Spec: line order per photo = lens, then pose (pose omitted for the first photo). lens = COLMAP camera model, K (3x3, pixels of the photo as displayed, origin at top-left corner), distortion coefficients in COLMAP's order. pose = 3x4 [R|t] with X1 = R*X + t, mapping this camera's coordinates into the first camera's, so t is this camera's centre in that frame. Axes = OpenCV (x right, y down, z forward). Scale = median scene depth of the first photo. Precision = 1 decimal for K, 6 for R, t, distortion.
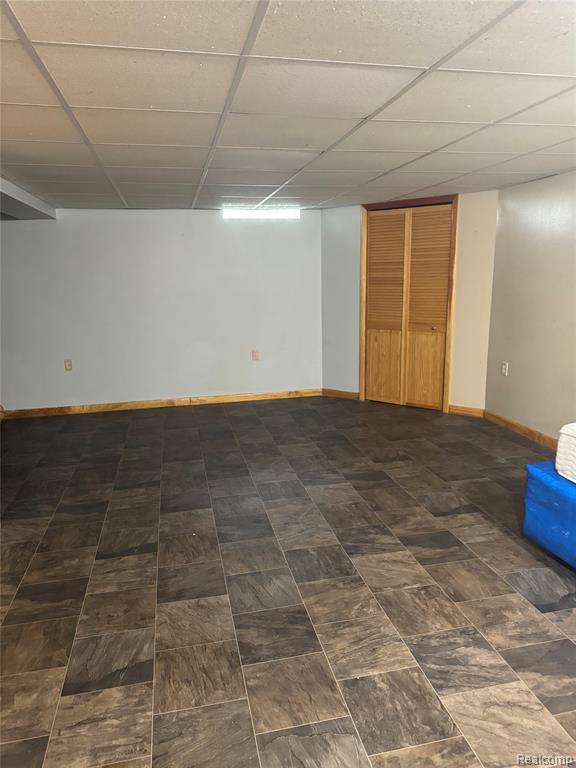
lens RADIAL K [[534.2, 0, 287.1], [0, 534.2, 385.4], [0, 0, 1]] dist [0.050406, -0.070080]
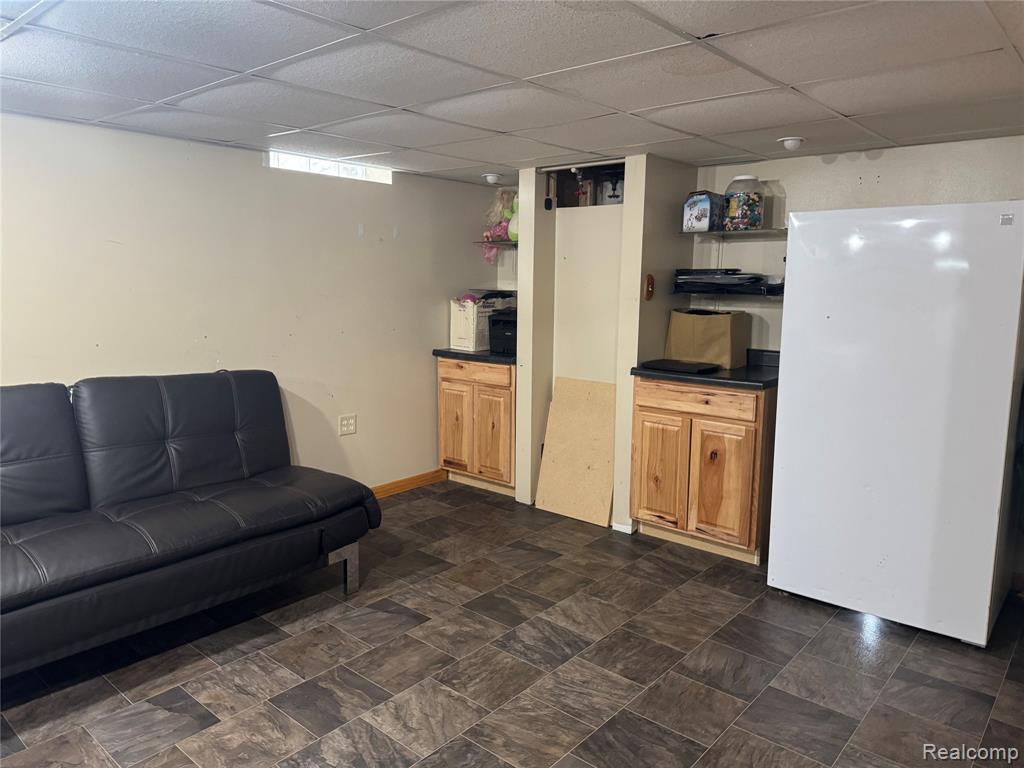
lens RADIAL K [[712.3, 0, 511.1], [0, 712.3, 382.7], [0, 0, 1]] dist [0.050406, -0.070080]
pose [[-0.590613, -0.108500, 0.799627, -0.699518], [0.172178, 0.951157, 0.256233, -0.348767], [-0.788372, 0.289012, -0.543085, 1.597369]]
